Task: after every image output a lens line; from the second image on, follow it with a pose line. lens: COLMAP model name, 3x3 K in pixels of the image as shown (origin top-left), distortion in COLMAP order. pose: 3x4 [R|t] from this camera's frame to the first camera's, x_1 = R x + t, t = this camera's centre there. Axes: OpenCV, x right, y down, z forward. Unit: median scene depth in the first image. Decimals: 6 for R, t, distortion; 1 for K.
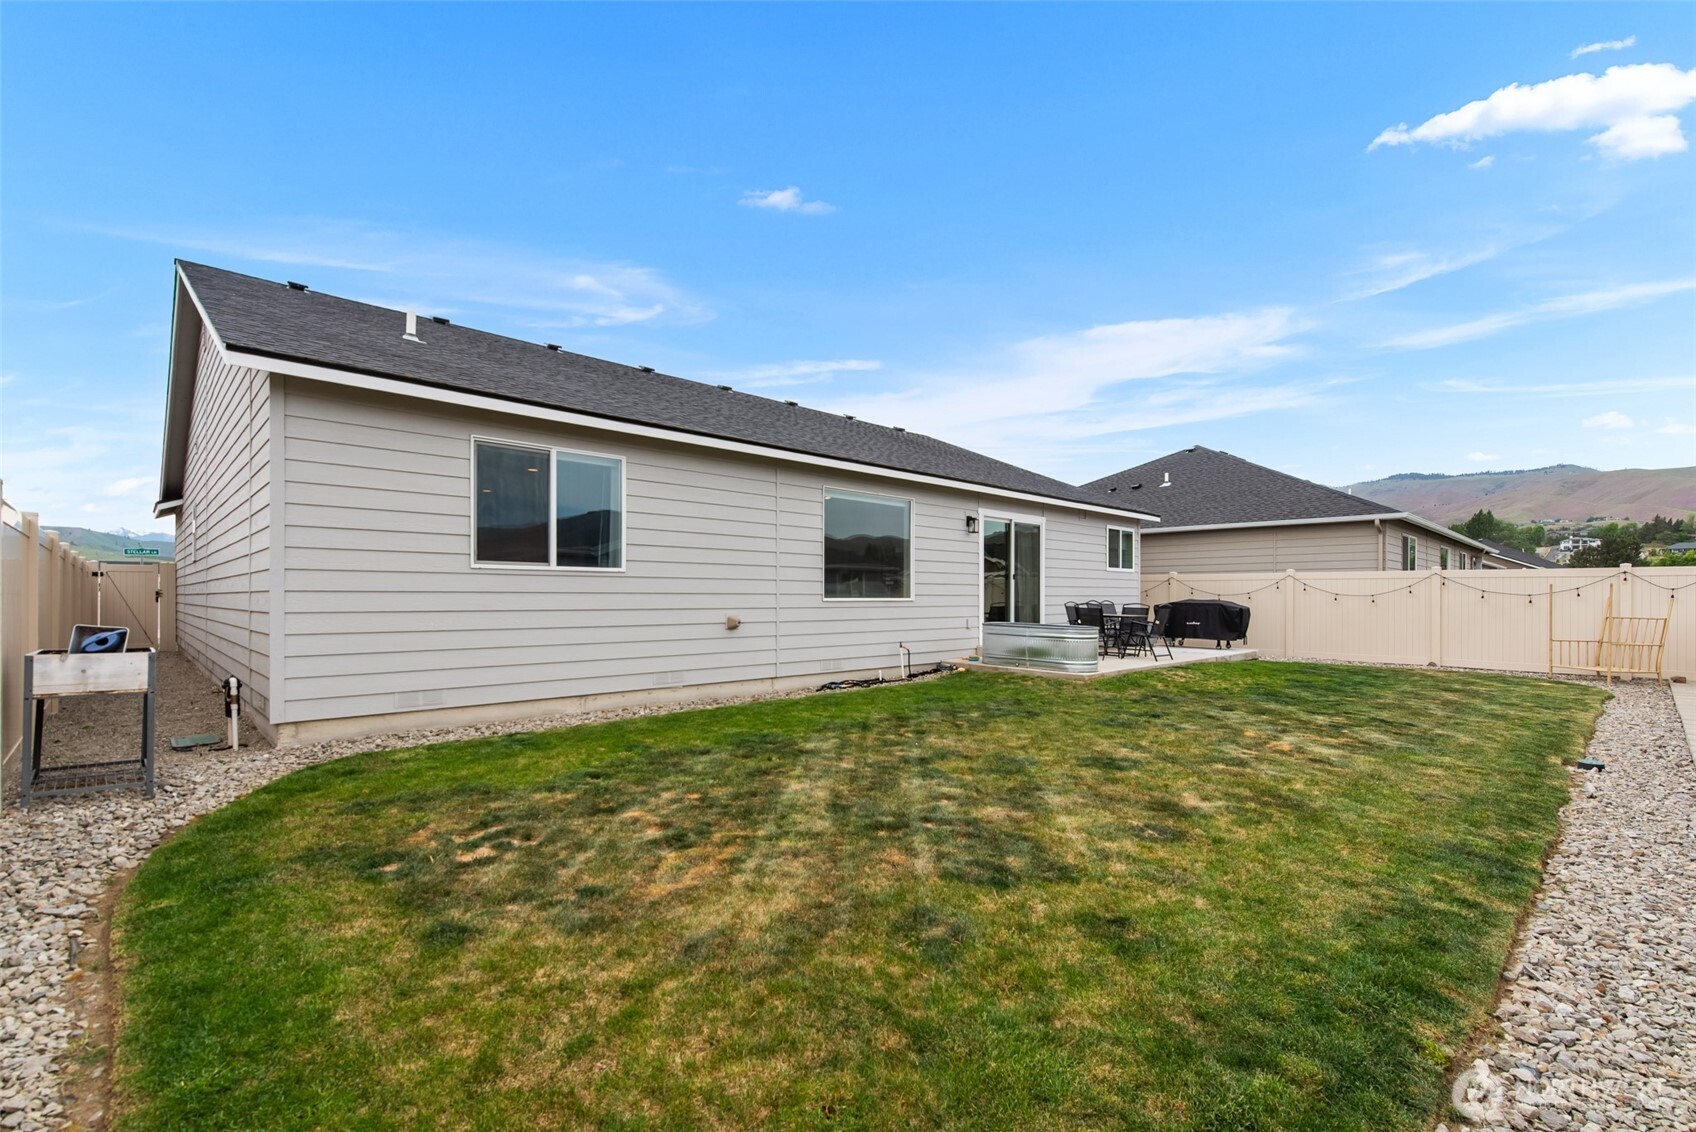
lens RADIAL K [[742.8, 0, 848.5], [0, 742.8, 596.7], [0, 0, 1]] dist [0.001582, -0.000022]
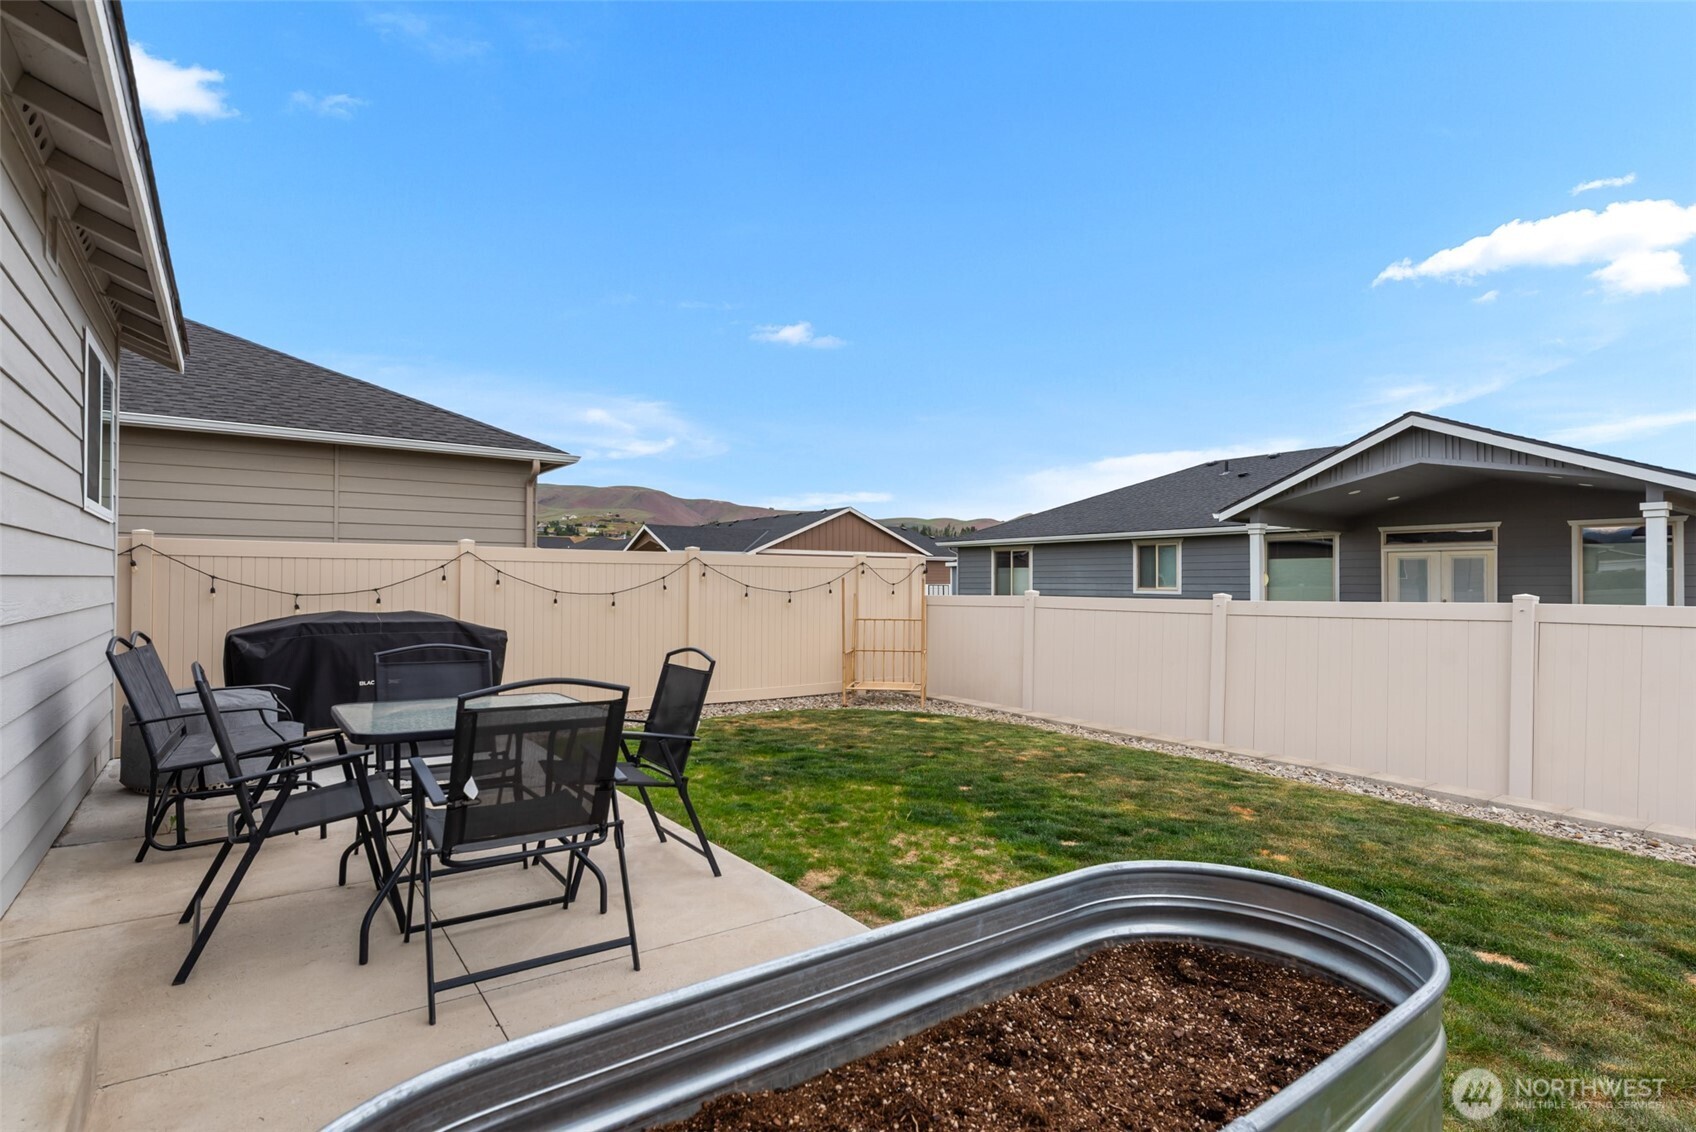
lens RADIAL K [[840.1, 0, 867.2], [0, 840.1, 578.3], [0, 0, 1]] dist [-0.000869, -0.000384]
pose [[0.126452, 0.001915, 0.991971, 0.156602], [-0.002335, 0.999996, -0.001632, -0.018700], [-0.991970, -0.002110, 0.126456, 1.098021]]
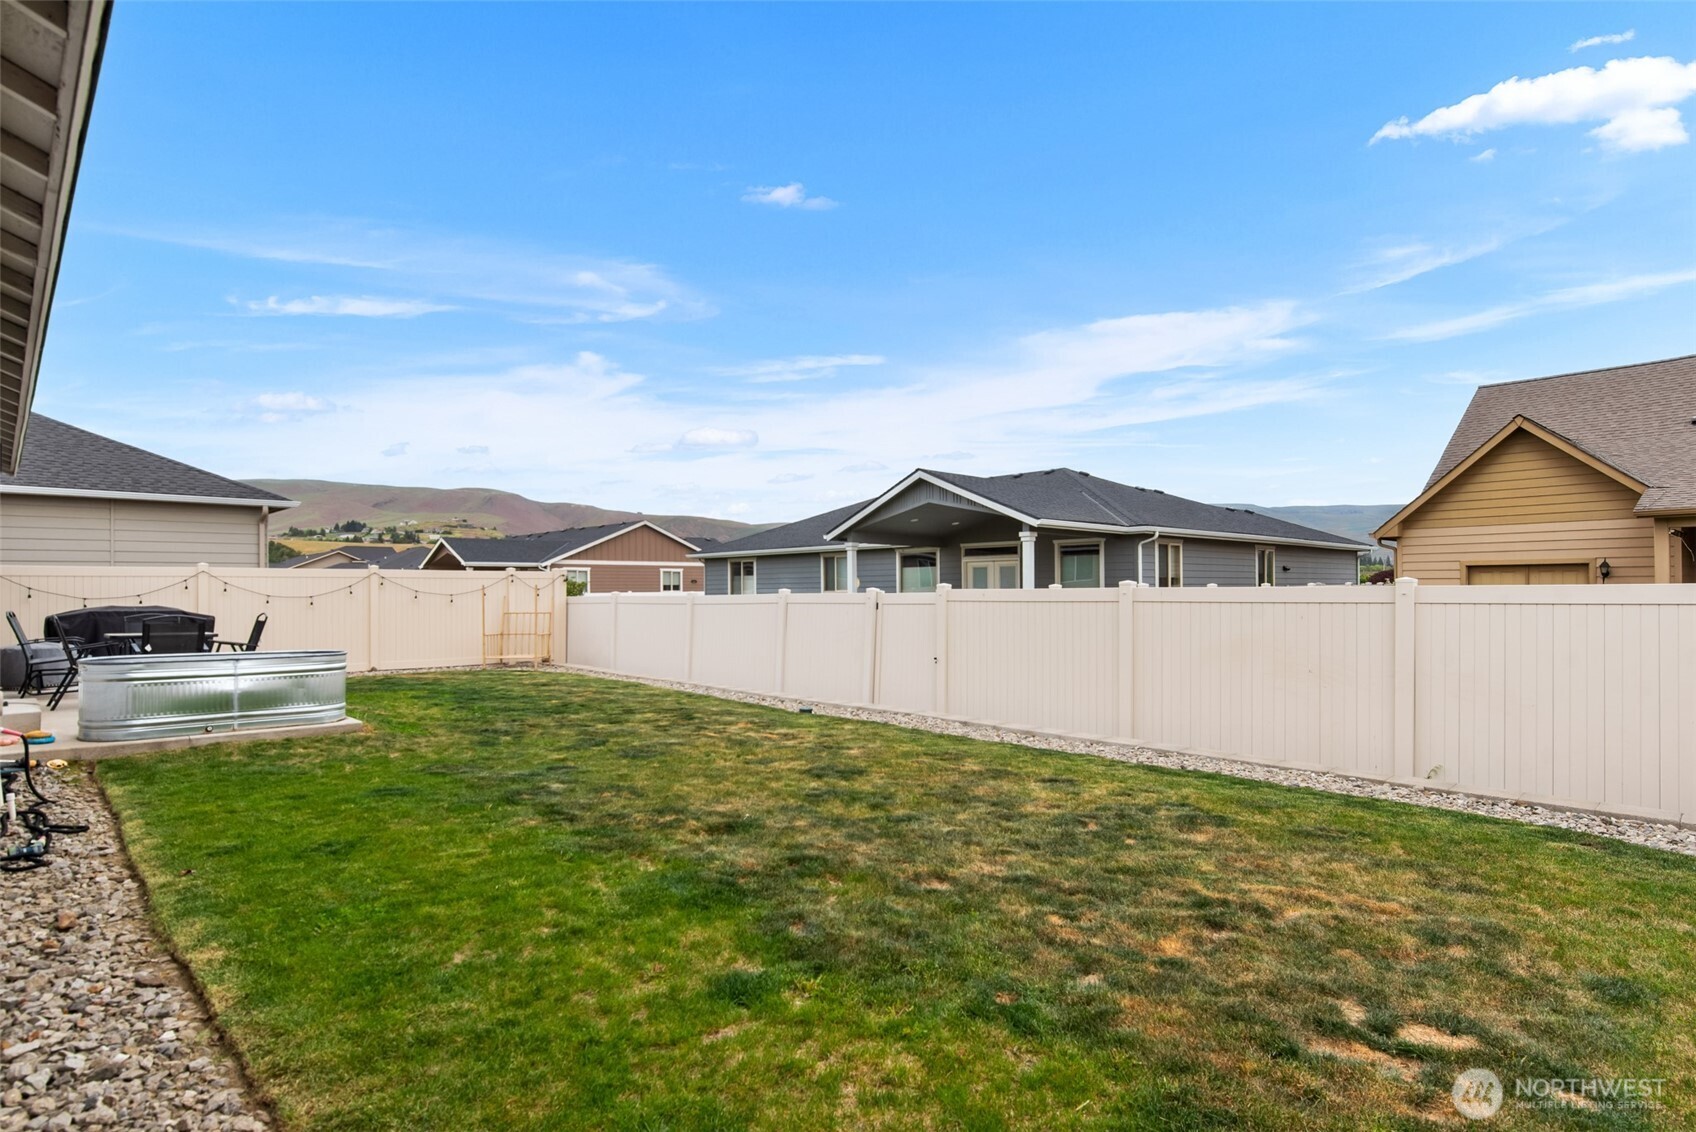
lens RADIAL K [[882.1, 0, 855.8], [0, 882.1, 591.5], [0, 0, 1]] dist [-0.001219, 0.000579]
pose [[-0.000383, -0.004899, 0.999988, -0.465595], [0.008987, 0.999948, 0.004902, -0.010658], [-0.999960, 0.008988, -0.000339, 0.561226]]
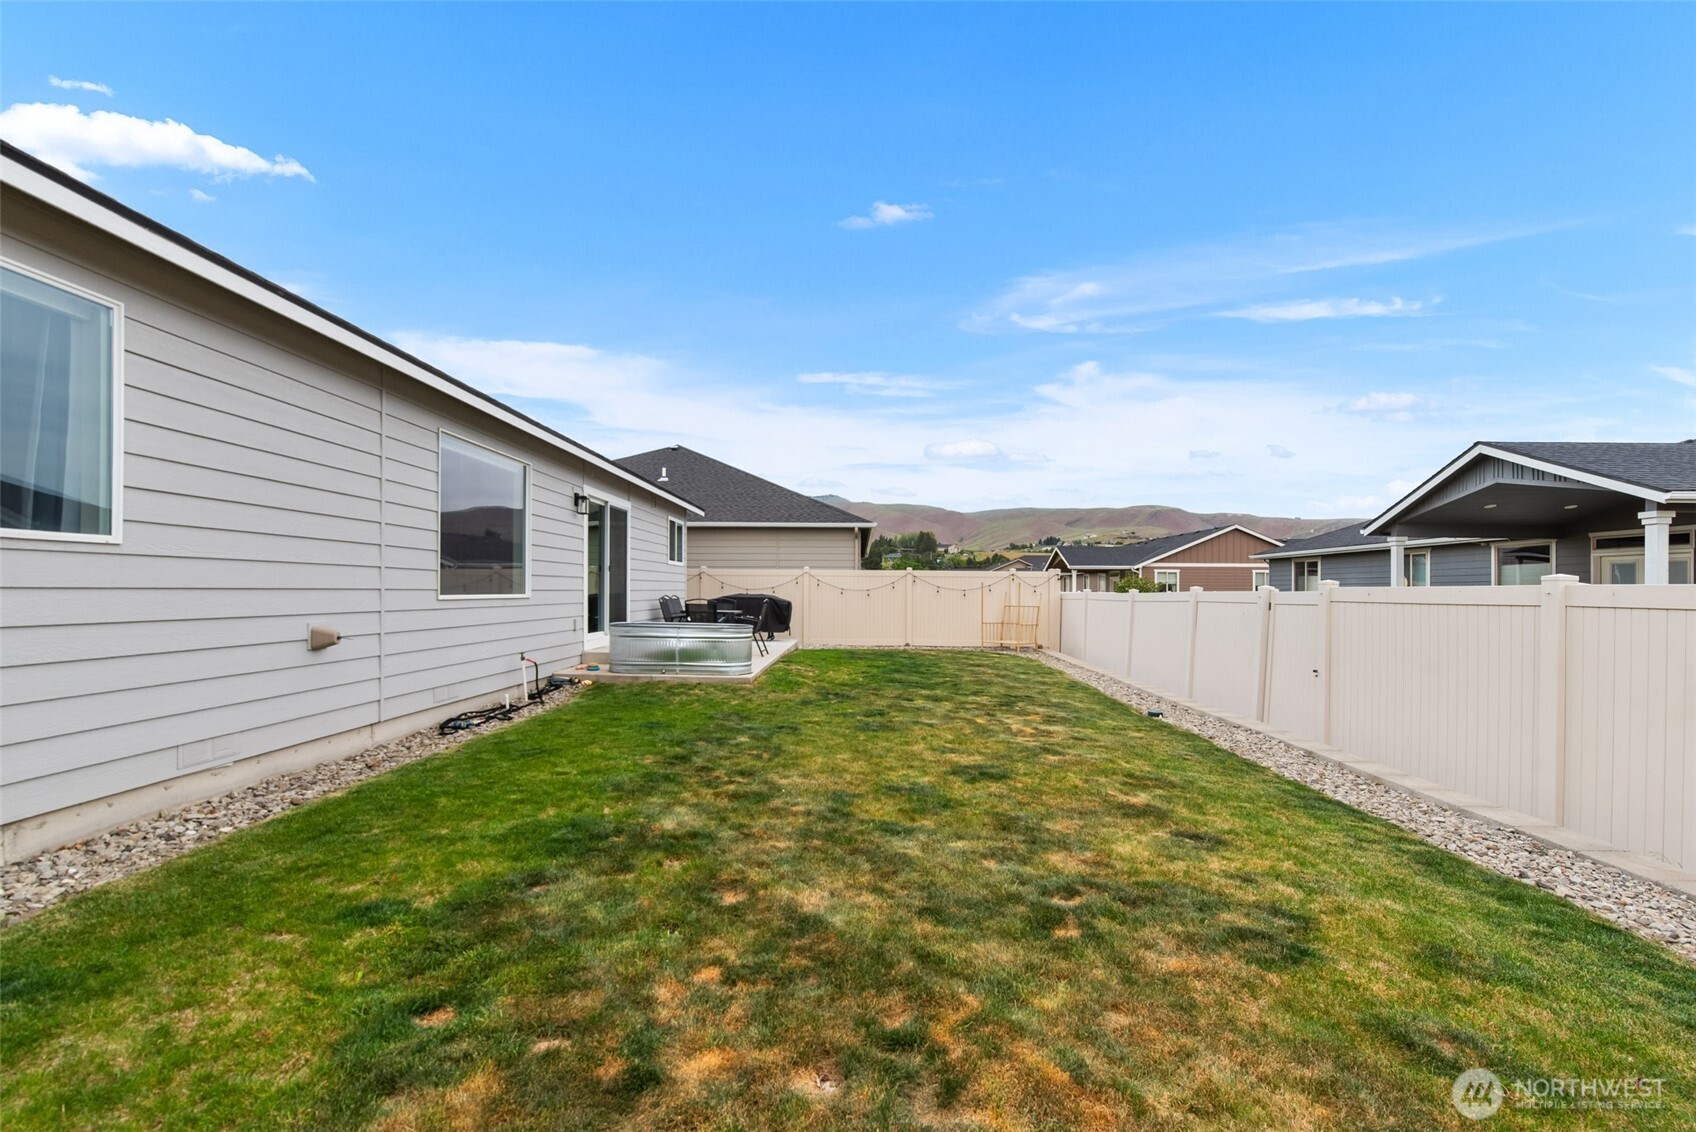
lens RADIAL K [[738.7, 0, 849.3], [0, 738.7, 587.9], [0, 0, 1]] dist [0.001259, -0.000069]
pose [[0.705871, 0.002978, 0.708334, -0.246016], [-0.002012, 0.999996, -0.002199, -0.003866], [-0.708338, 0.000127, 0.705874, 0.265692]]
